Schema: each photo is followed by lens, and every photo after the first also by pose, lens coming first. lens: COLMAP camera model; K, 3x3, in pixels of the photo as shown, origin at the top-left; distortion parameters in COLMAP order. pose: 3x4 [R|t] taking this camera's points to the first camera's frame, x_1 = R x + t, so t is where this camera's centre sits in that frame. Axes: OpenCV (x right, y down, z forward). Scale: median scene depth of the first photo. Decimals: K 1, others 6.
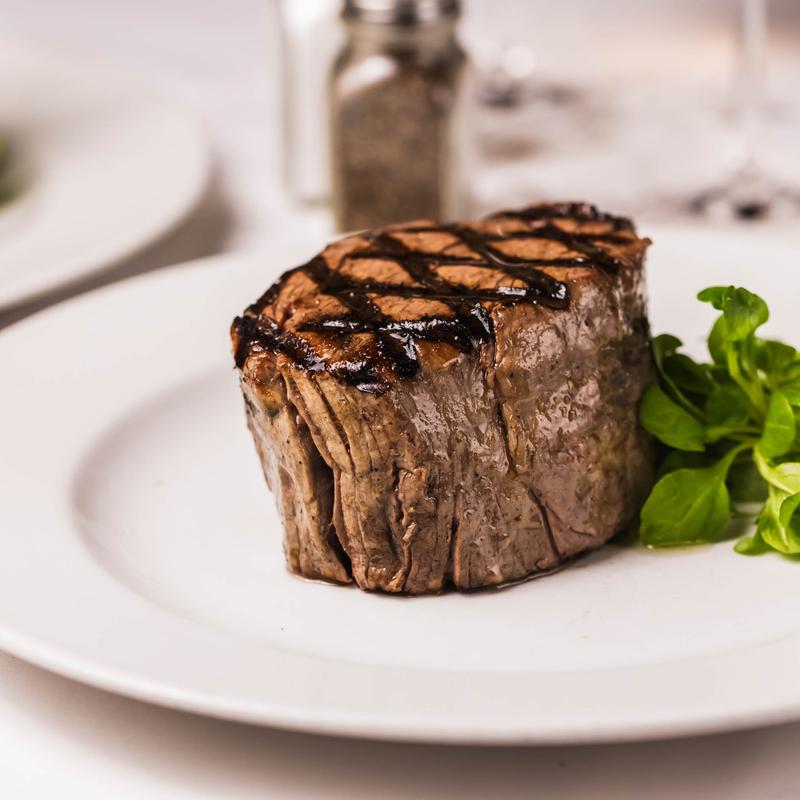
lens RADIAL K [[3583.7, 0, 400.5], [0, 3583.7, 400.0], [0, 0, 1]] dist [0.012606, 0.000000]
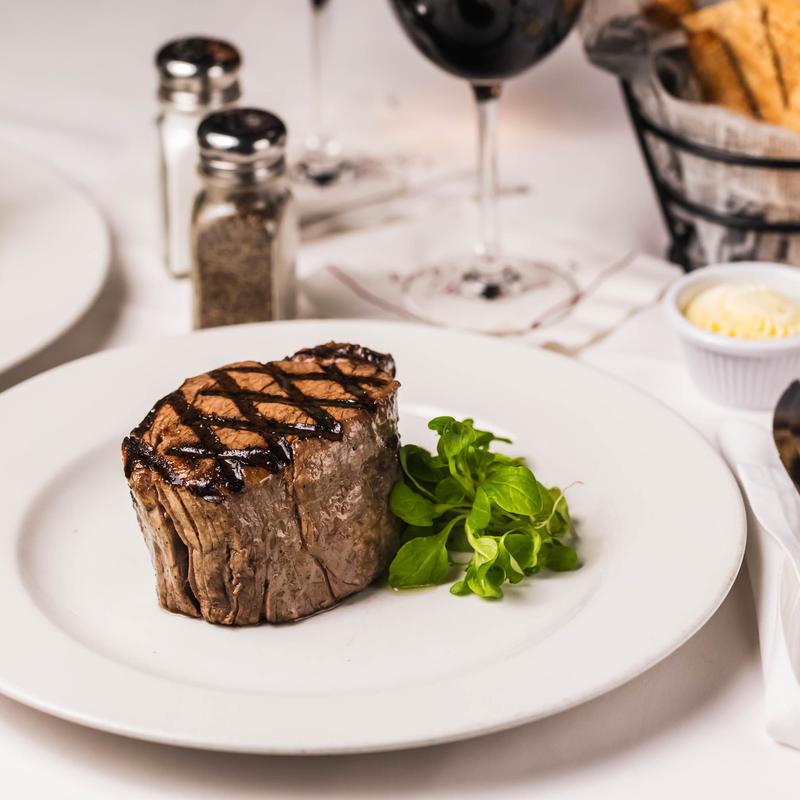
lens RADIAL K [[3583.7, 0, 399.3], [0, 3583.7, 399.8], [0, 0, 1]] dist [0.012606, 0.000000]
pose [[0.999605, 0.004593, 0.027735, 0.028517], [-0.007617, 0.993911, 0.109920, -0.210190], [-0.027061, -0.110087, 0.993553, -0.521061]]
